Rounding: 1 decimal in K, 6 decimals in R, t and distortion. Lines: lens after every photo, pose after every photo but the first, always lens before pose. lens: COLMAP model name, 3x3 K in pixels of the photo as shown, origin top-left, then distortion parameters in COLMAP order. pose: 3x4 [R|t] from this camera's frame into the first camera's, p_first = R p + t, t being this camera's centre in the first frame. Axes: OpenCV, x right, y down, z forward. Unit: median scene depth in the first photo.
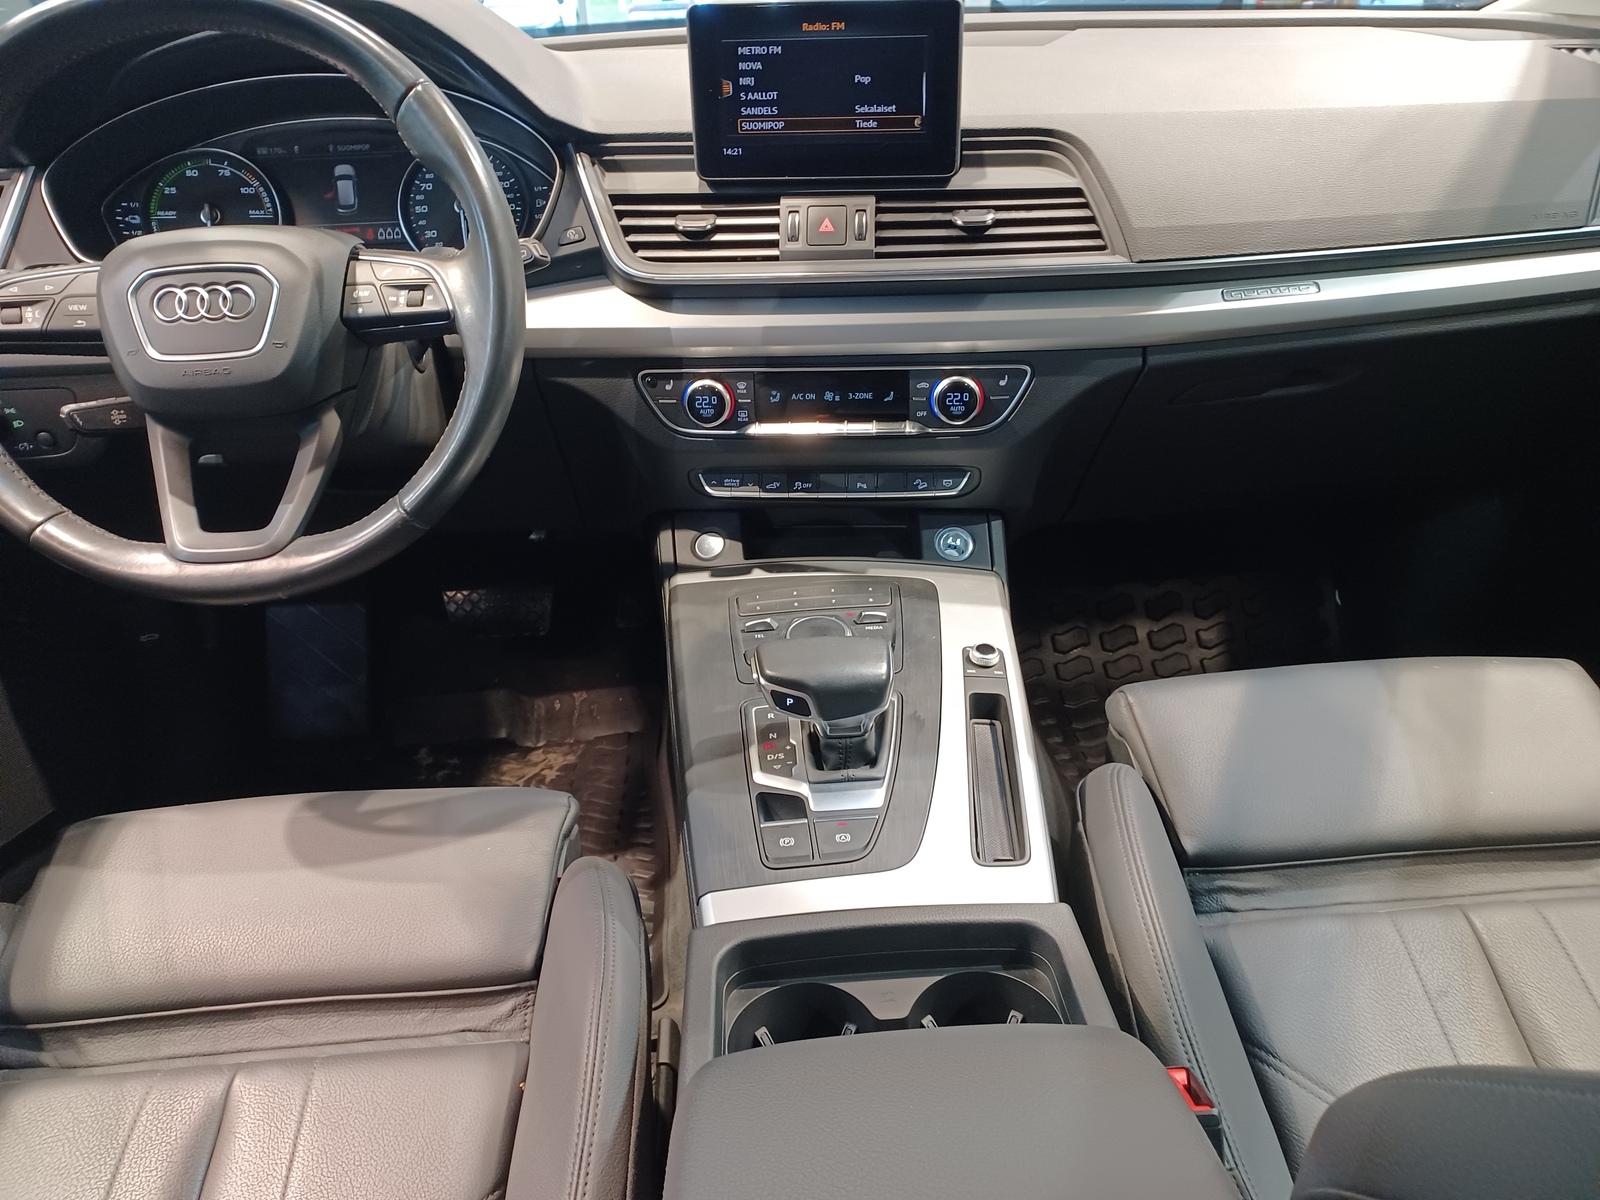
lens RADIAL K [[1165.5, 0, 805.9], [0, 1165.5, 598.7], [0, 0, 1]] dist [0.096791, -0.128232]
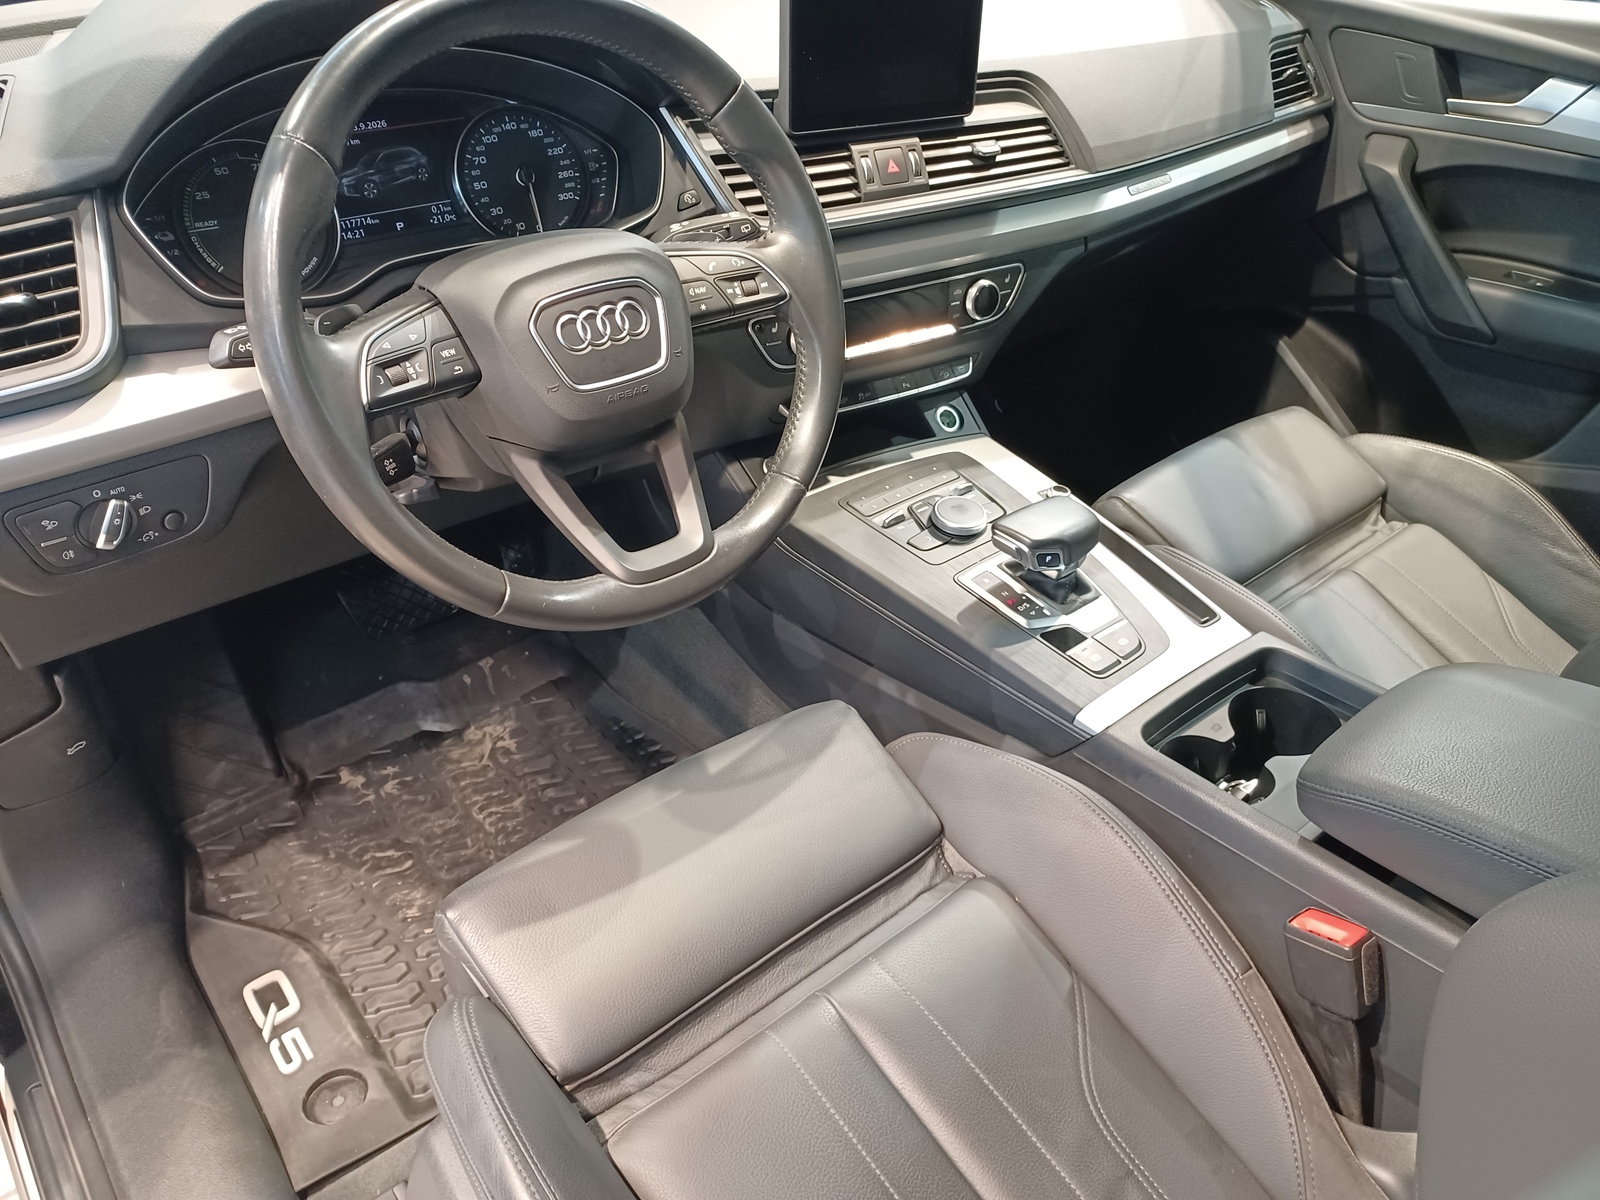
lens RADIAL K [[1165.5, 0, 805.9], [0, 1165.5, 598.7], [0, 0, 1]] dist [0.096791, -0.128232]
pose [[0.796259, -0.291778, 0.529941, -0.791697], [0.227388, 0.956116, 0.184763, -0.144022], [-0.560595, -0.026617, 0.827662, 0.074391]]
